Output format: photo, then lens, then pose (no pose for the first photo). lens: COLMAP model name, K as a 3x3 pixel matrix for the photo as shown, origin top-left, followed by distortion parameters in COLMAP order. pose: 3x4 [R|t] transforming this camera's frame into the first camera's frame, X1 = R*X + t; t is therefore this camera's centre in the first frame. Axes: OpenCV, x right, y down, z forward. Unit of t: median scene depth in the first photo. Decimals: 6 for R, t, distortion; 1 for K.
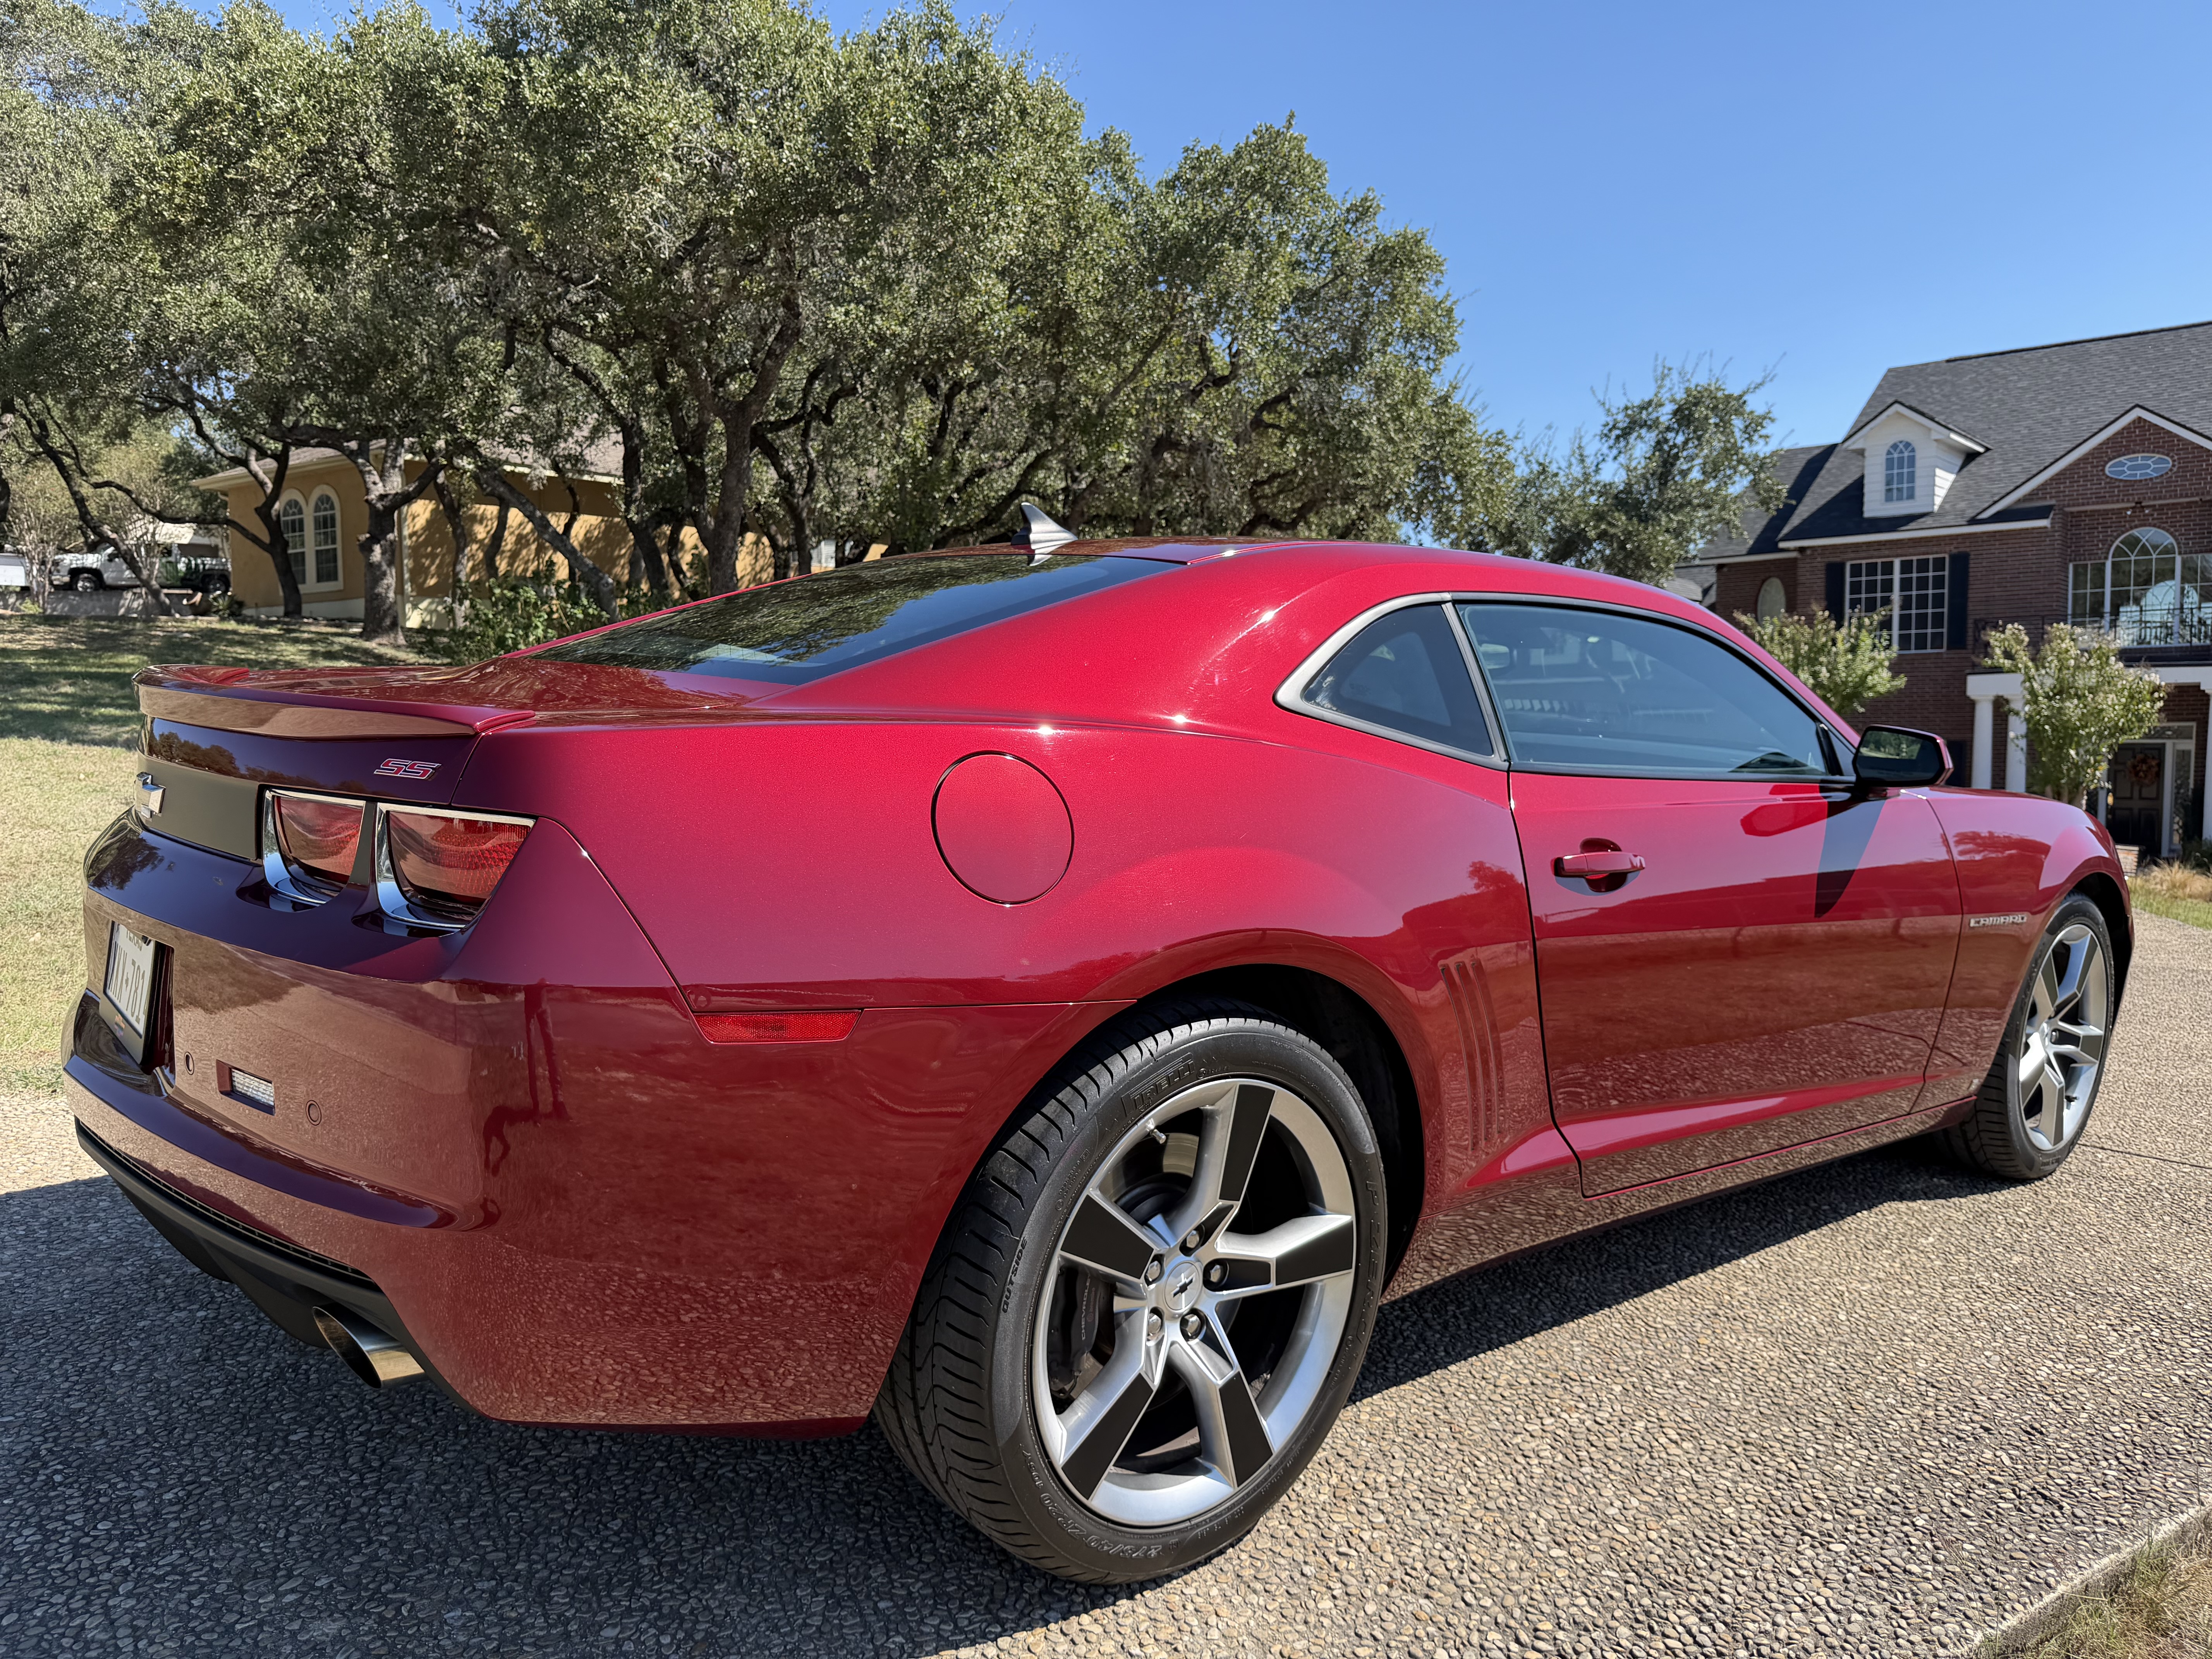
lens RADIAL K [[1588.7, 0, 1105.5], [0, 1588.7, 877.6], [0, 0, 1]] dist [-0.007473, -0.005298]
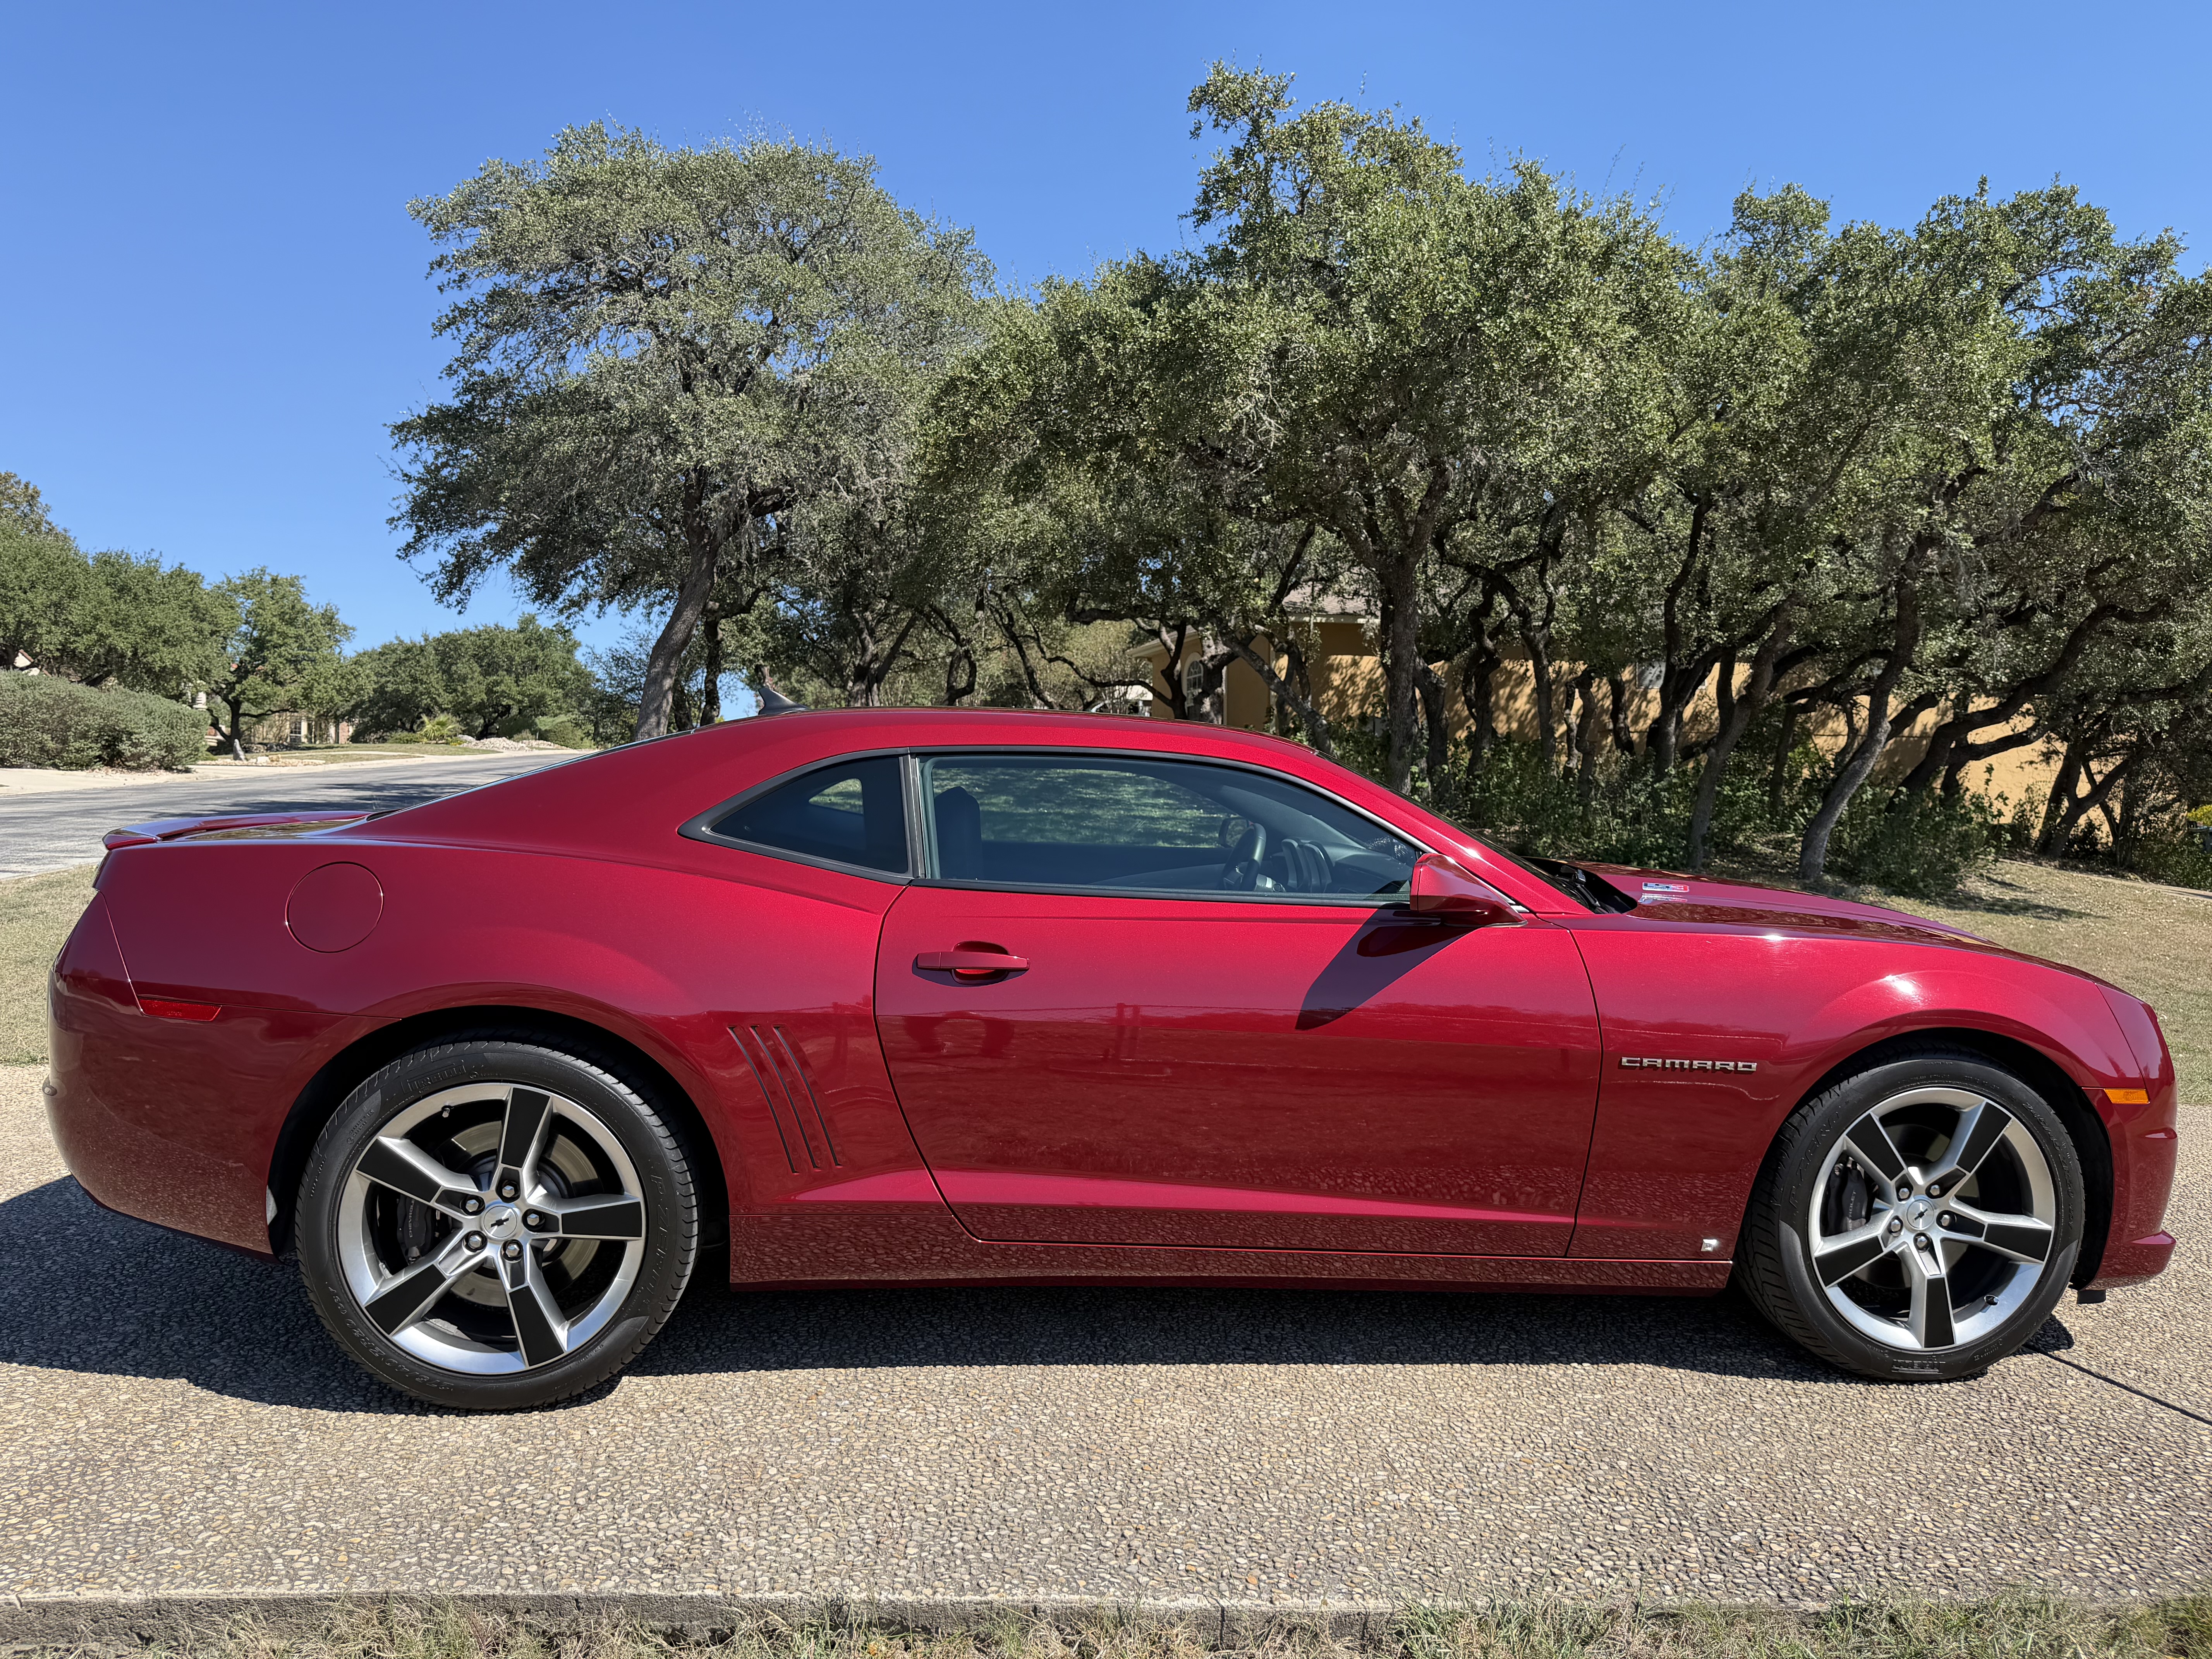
lens RADIAL K [[1588.7, 0, 1105.5], [0, 1588.7, 877.6], [0, 0, 1]] dist [-0.007473, -0.005298]
pose [[0.834670, 0.005076, -0.550727, 0.165043], [-0.049010, 0.996675, -0.065092, 0.000435], [0.548565, 0.081322, 0.832144, 0.002898]]
